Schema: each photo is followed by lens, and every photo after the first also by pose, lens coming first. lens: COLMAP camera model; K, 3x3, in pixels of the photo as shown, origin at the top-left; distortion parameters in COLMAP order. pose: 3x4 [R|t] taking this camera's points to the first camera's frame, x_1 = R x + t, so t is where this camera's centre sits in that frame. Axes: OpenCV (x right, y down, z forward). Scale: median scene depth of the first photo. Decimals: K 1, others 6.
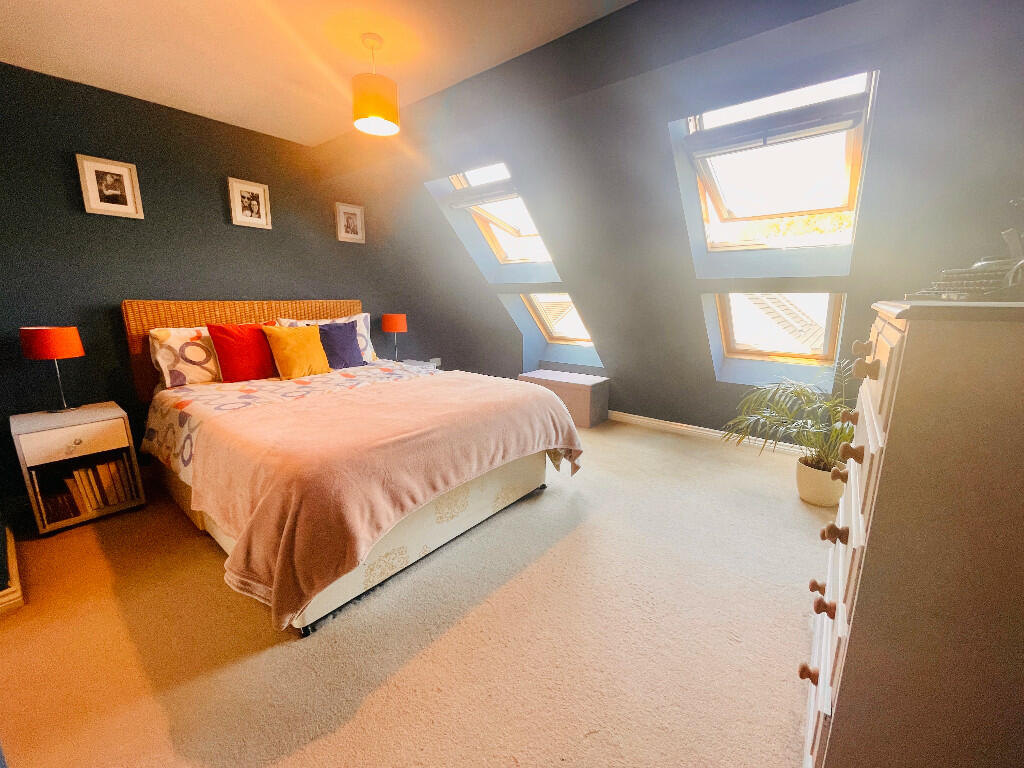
lens RADIAL K [[412.6, 0, 512.0], [0, 412.6, 384.0], [0, 0, 1]] dist [0.009252, -0.000159]
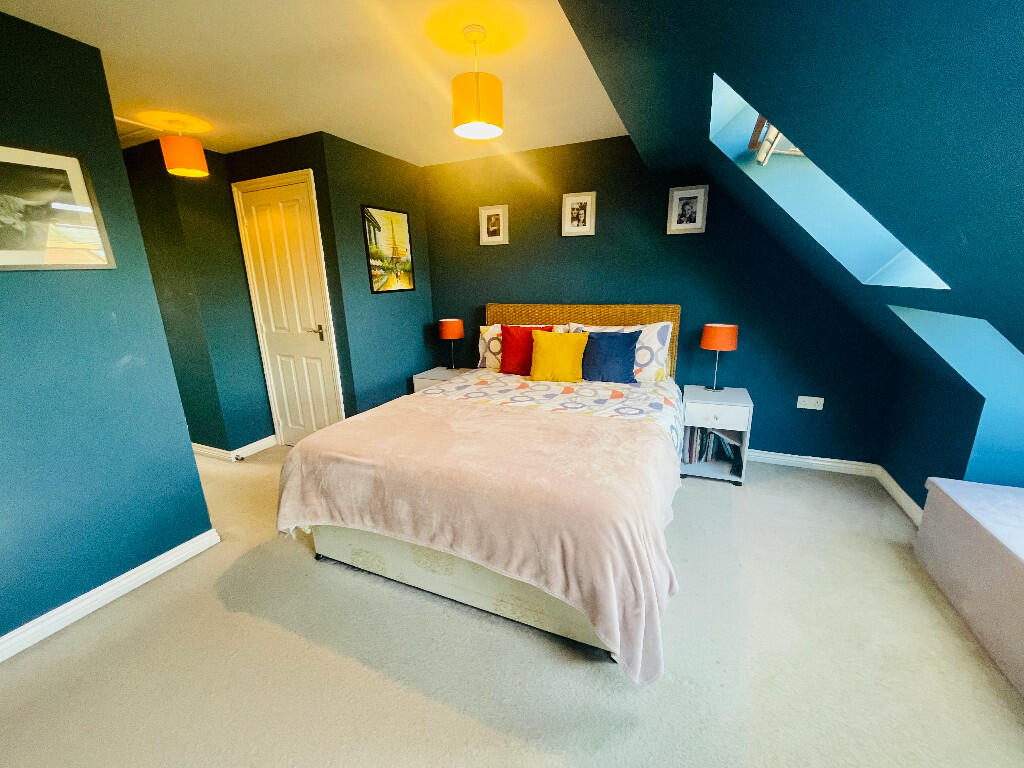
lens RADIAL K [[404.1, 0, 526.9], [0, 404.1, 402.1], [0, 0, 1]] dist [-0.038362, -0.000021]
pose [[0.272824, 0.255037, -0.927644, 0.480420], [-0.186785, 0.959917, 0.208975, -0.186420], [0.943758, 0.116257, 0.309525, 0.713229]]
